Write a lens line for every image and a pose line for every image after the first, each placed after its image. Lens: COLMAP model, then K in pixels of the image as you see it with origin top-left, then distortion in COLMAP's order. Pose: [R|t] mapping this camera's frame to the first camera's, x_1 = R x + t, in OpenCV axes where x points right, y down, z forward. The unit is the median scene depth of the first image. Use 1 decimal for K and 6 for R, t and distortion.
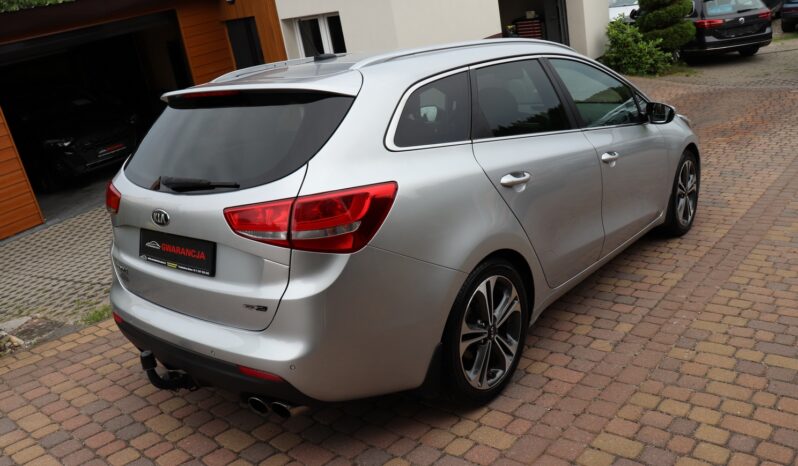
lens RADIAL K [[669.5, 0, 399.0], [0, 669.5, 233.0], [0, 0, 1]] dist [-0.174020, 0.160320]
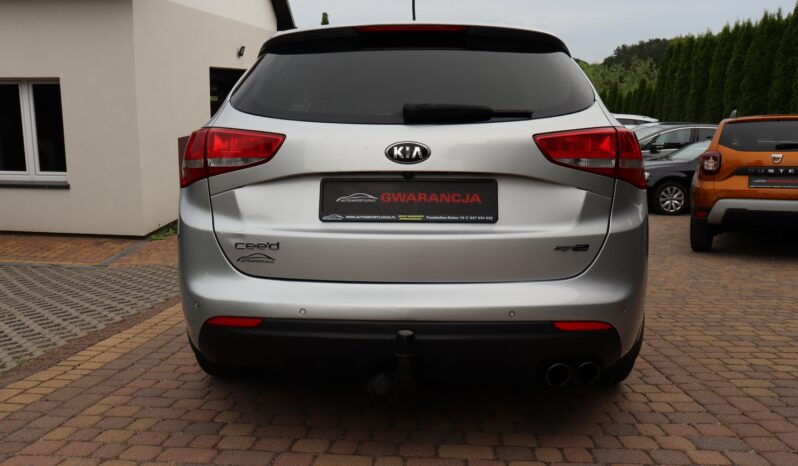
lens RADIAL K [[663.8, 0, 394.4], [0, 663.8, 232.2], [0, 0, 1]] dist [-0.178425, 0.165205]
pose [[0.800005, 0.043763, 0.598396, -0.830755], [0.086883, 0.978375, -0.187708, 0.210867], [-0.593670, 0.202158, 0.778902, 0.421189]]
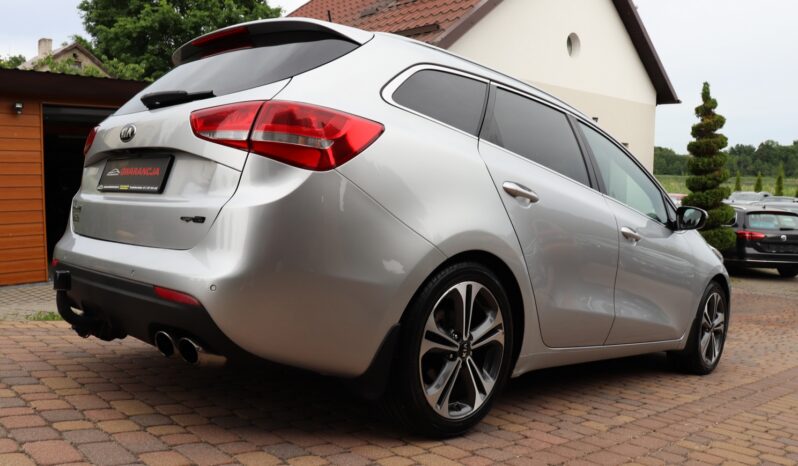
lens RADIAL K [[669.5, 0, 399.0], [0, 669.5, 233.0], [0, 0, 1]] dist [-0.174020, 0.160320]
pose [[0.979737, 0.187000, -0.071739, 0.100067], [-0.199718, 0.939145, -0.279497, 0.285487], [0.015107, 0.288161, 0.957463, 0.170657]]
